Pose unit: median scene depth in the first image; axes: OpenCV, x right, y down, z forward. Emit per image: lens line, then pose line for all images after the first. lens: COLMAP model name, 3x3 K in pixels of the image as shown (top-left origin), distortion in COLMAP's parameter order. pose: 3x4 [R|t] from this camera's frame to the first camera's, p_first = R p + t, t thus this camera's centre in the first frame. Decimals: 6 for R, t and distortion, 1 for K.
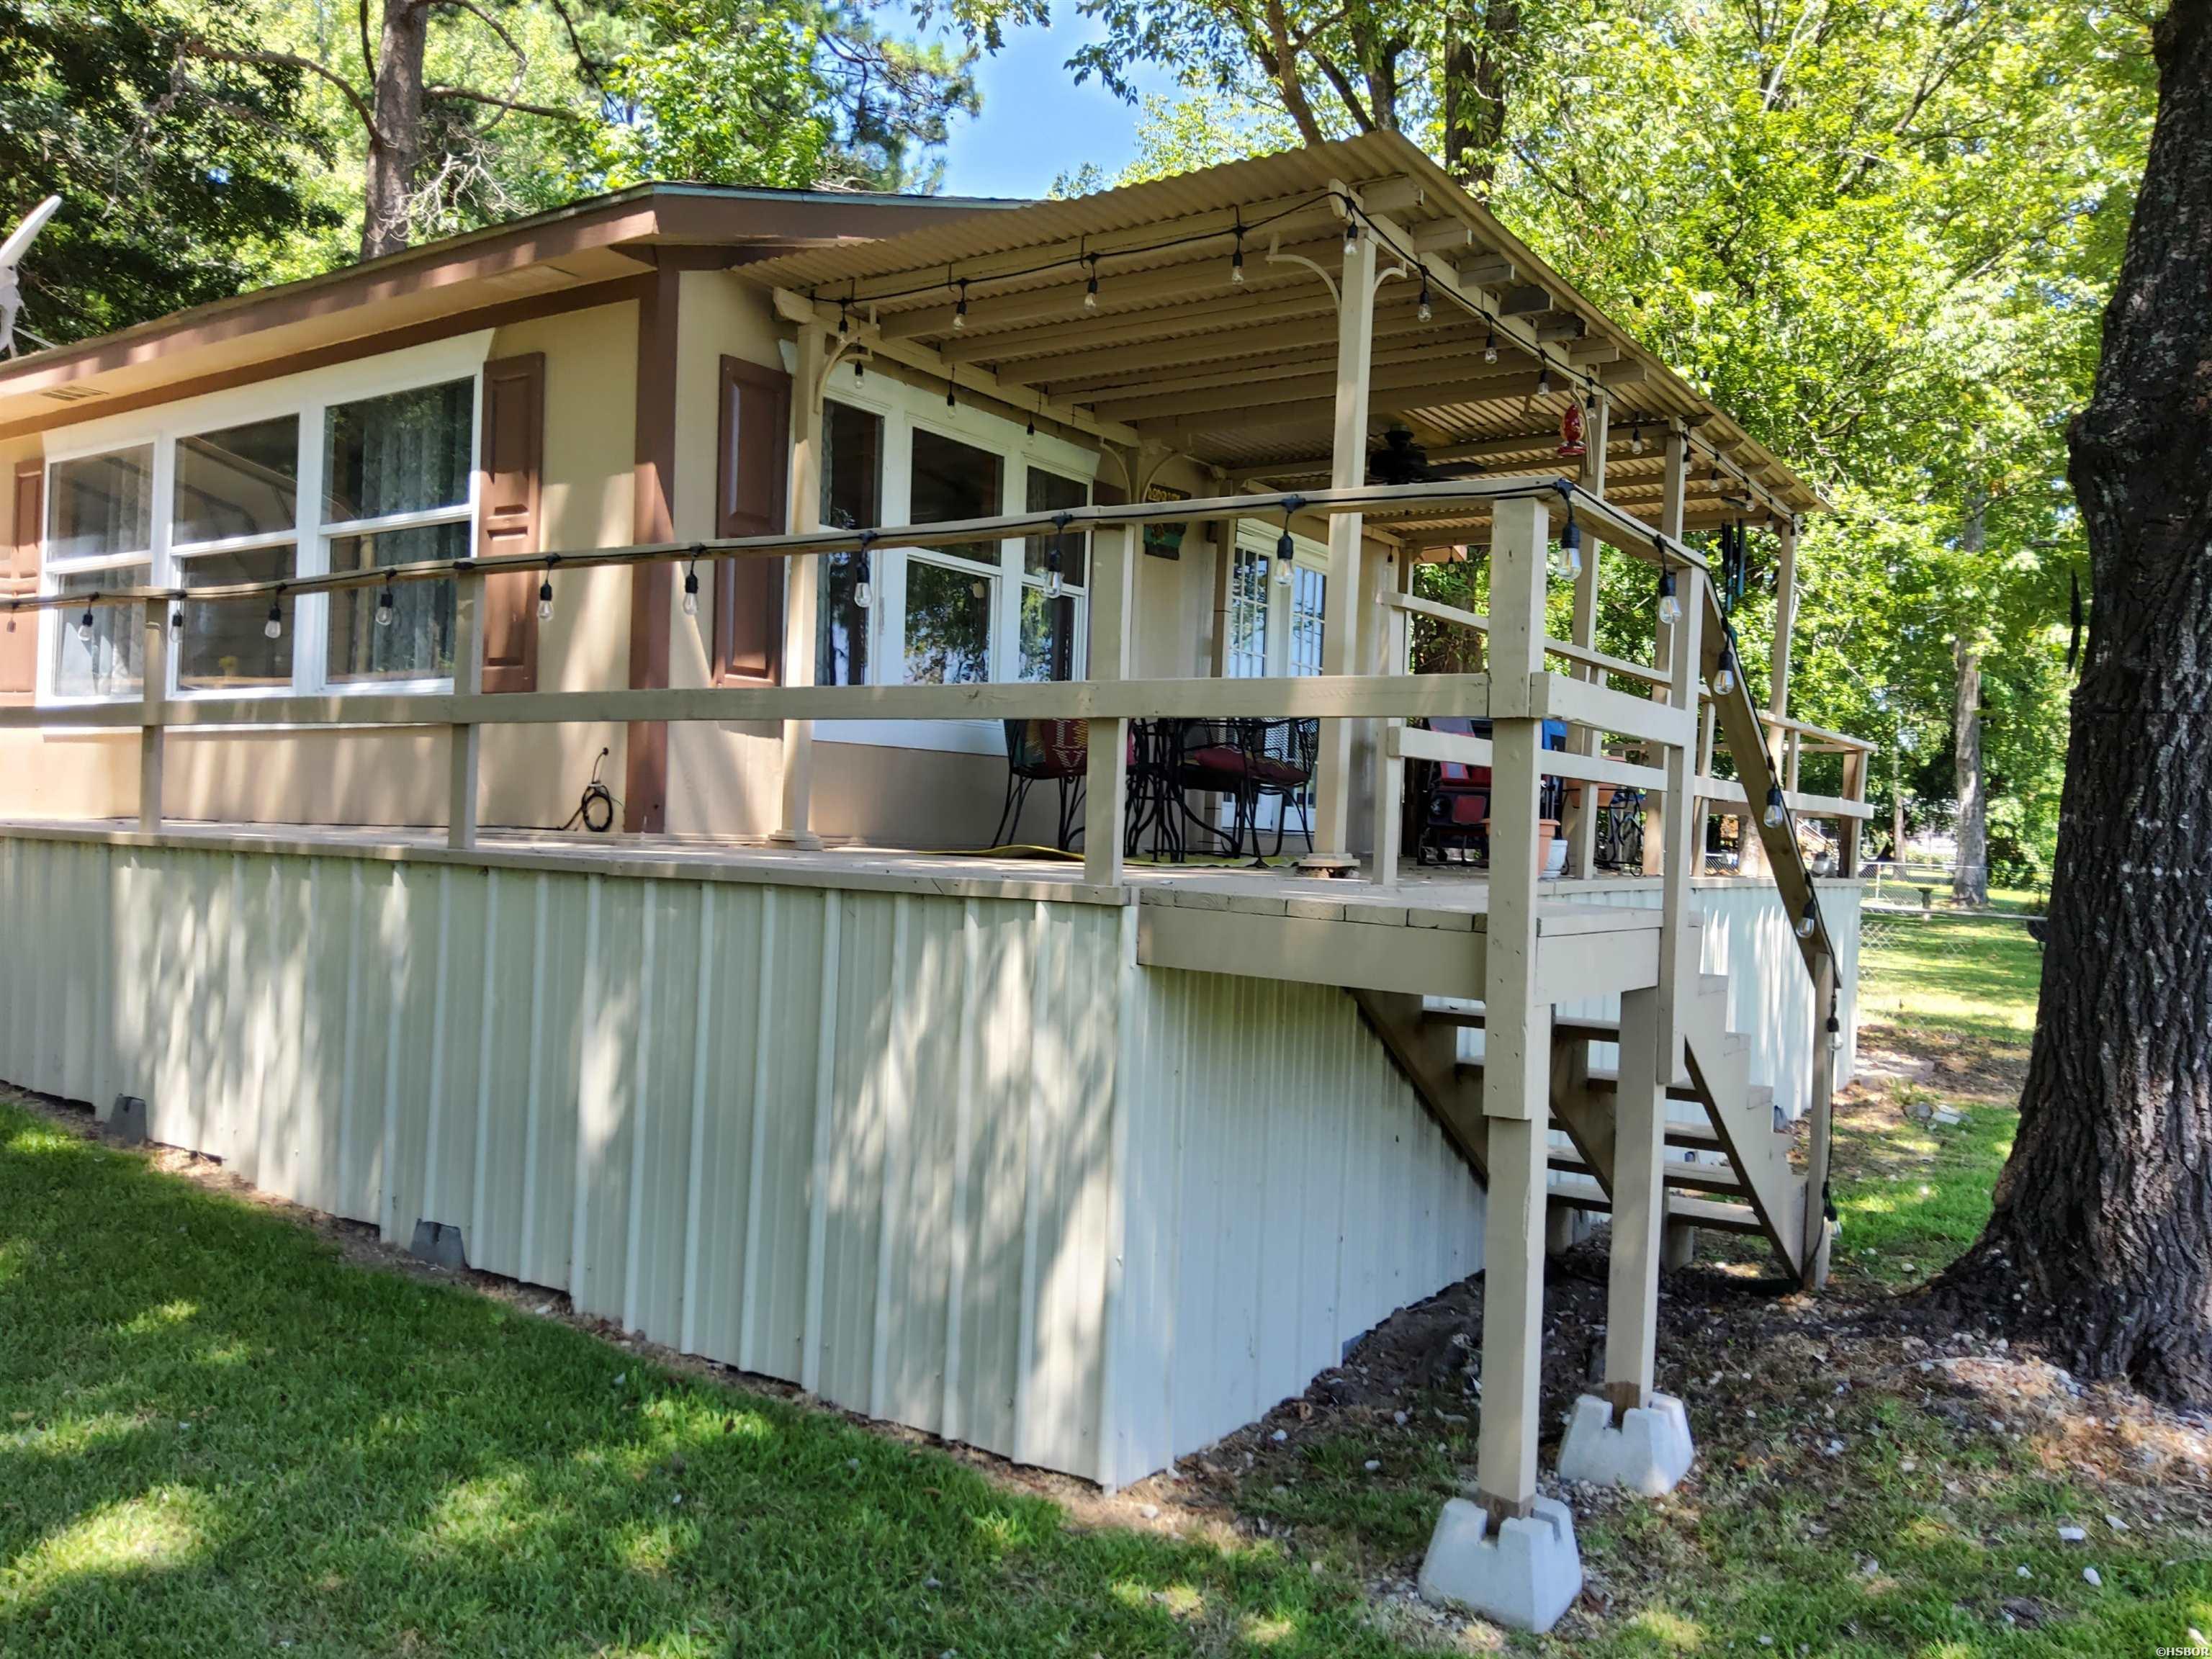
lens RADIAL K [[1668.9, 0, 1108.0], [0, 1668.9, 817.5], [0, 0, 1]] dist [0.030265, -0.046369]
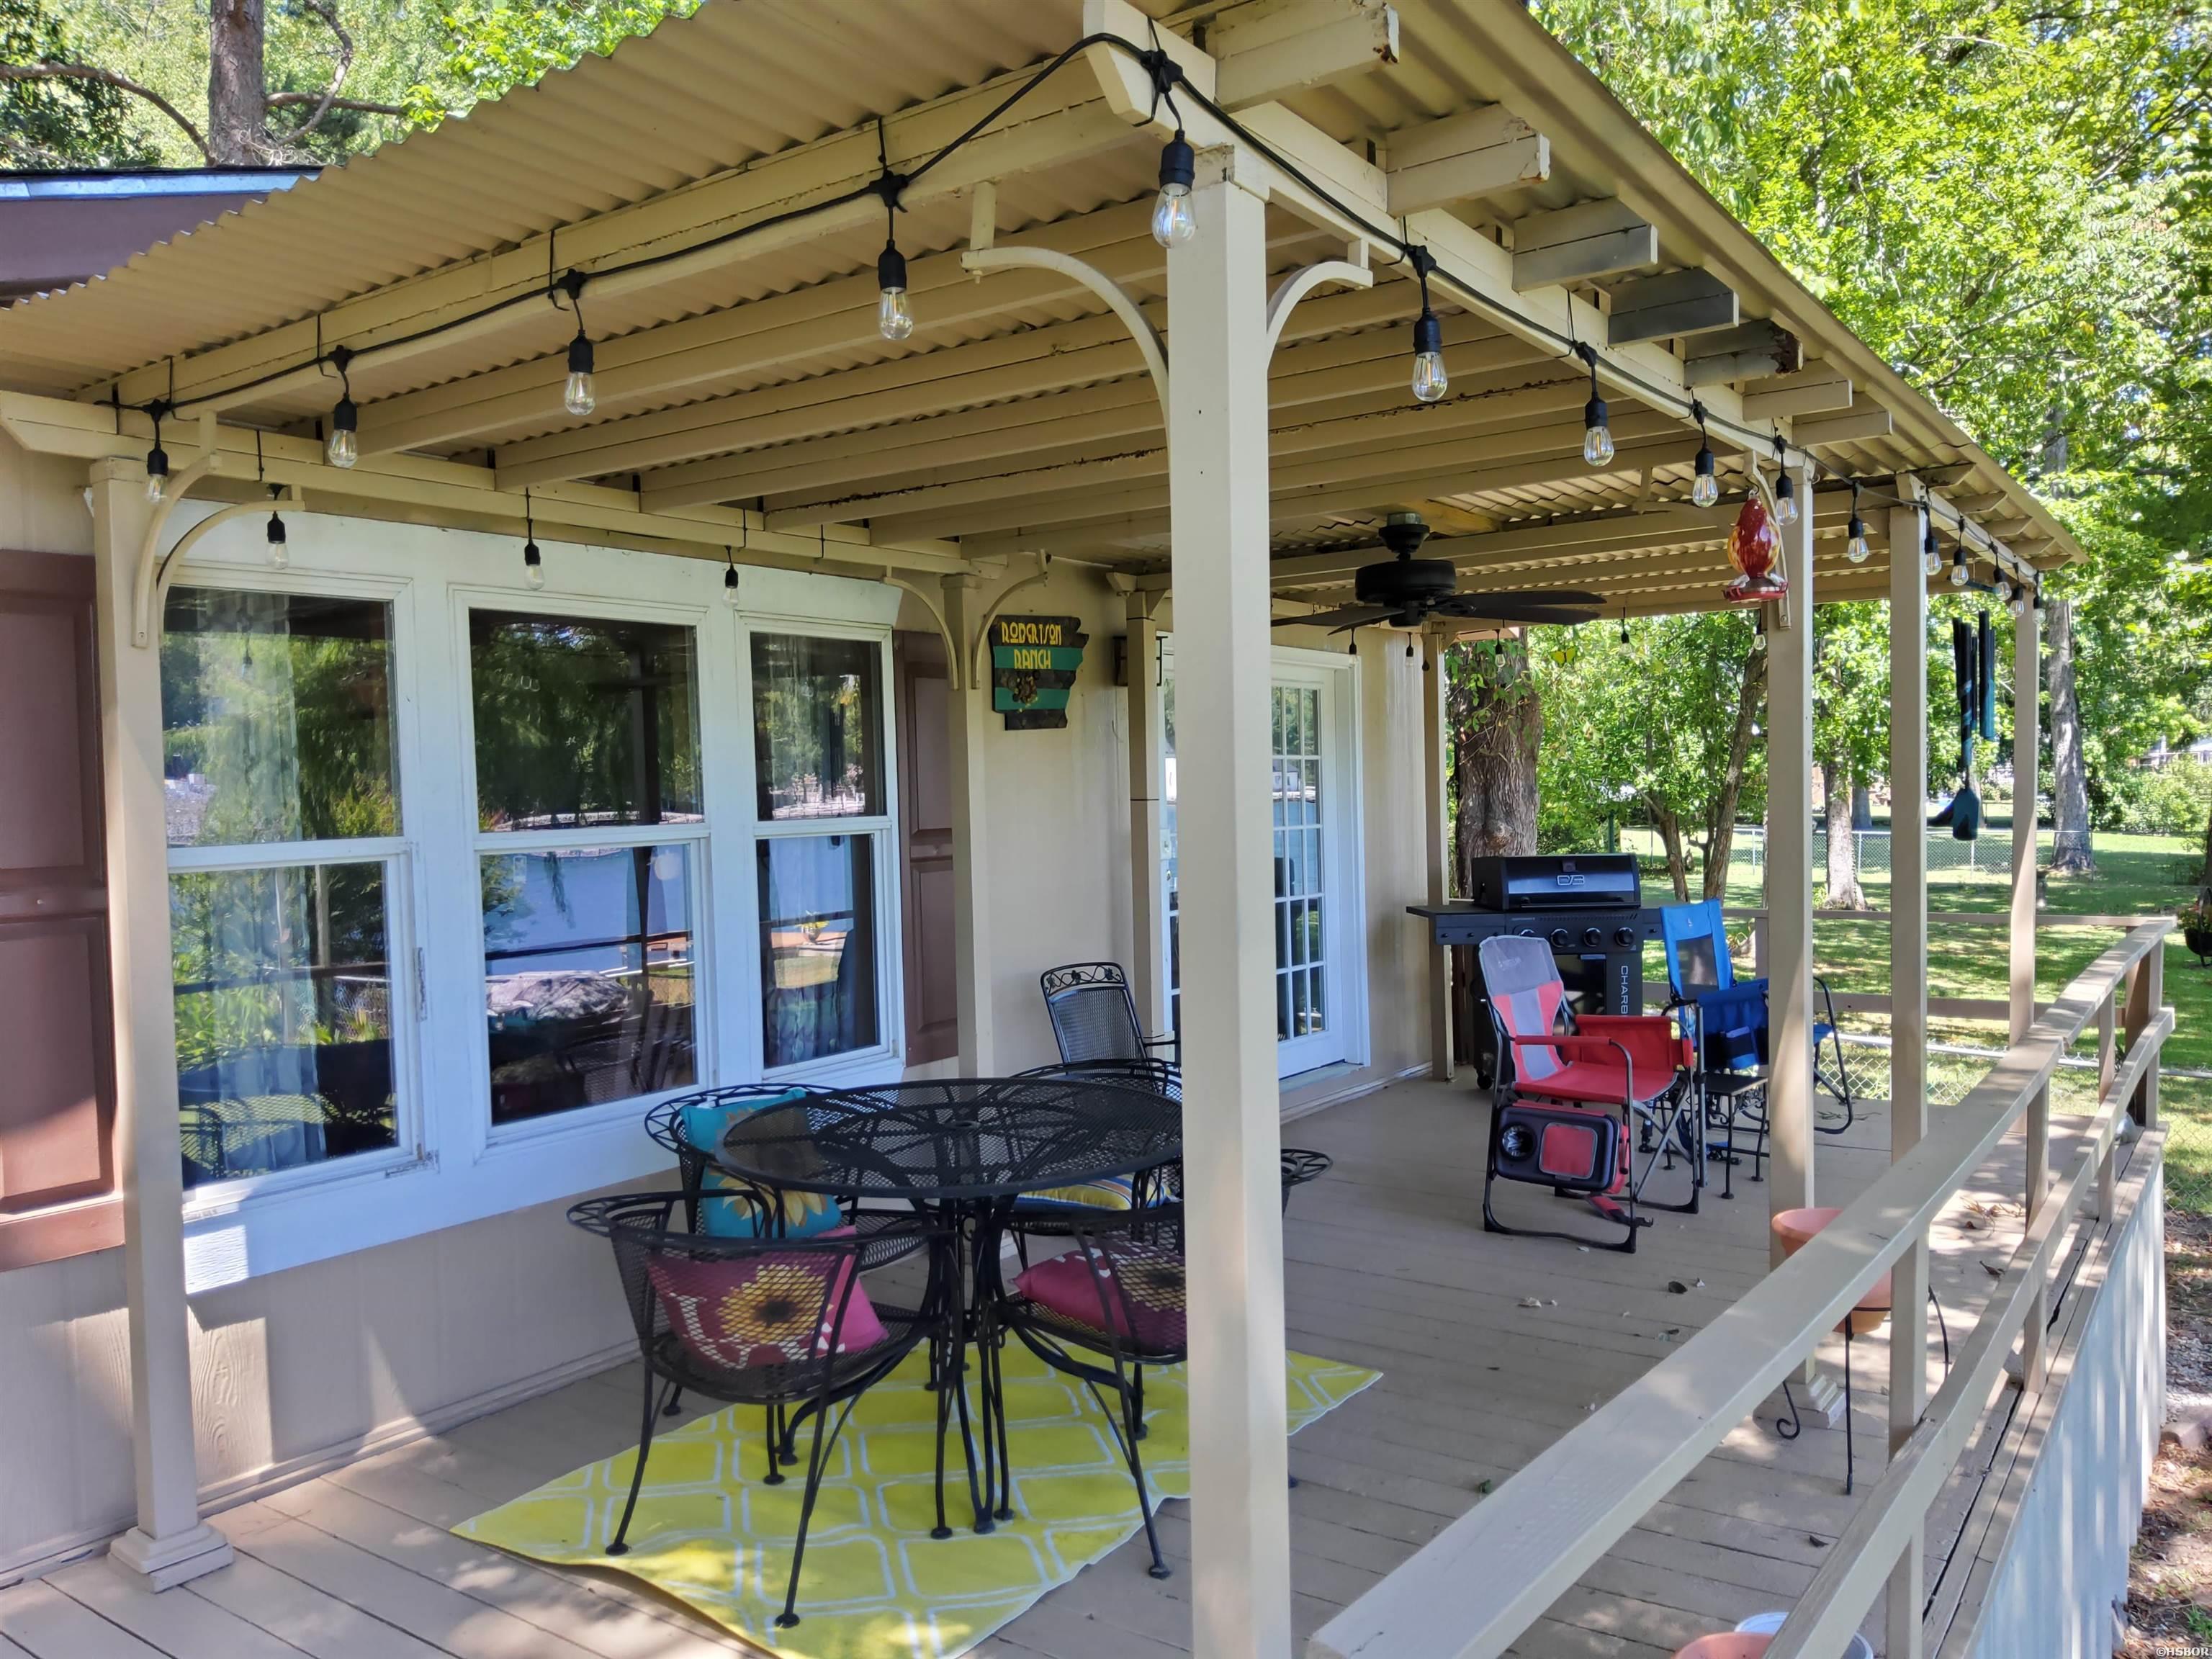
lens RADIAL K [[1668.9, 0, 1107.6], [0, 1668.9, 845.2], [0, 0, 1]] dist [0.030265, -0.046369]
pose [[0.997666, -0.061813, -0.029019, 0.095211], [0.062665, 0.997601, 0.029421, -0.165570], [0.027131, -0.031171, 0.999146, 0.485739]]
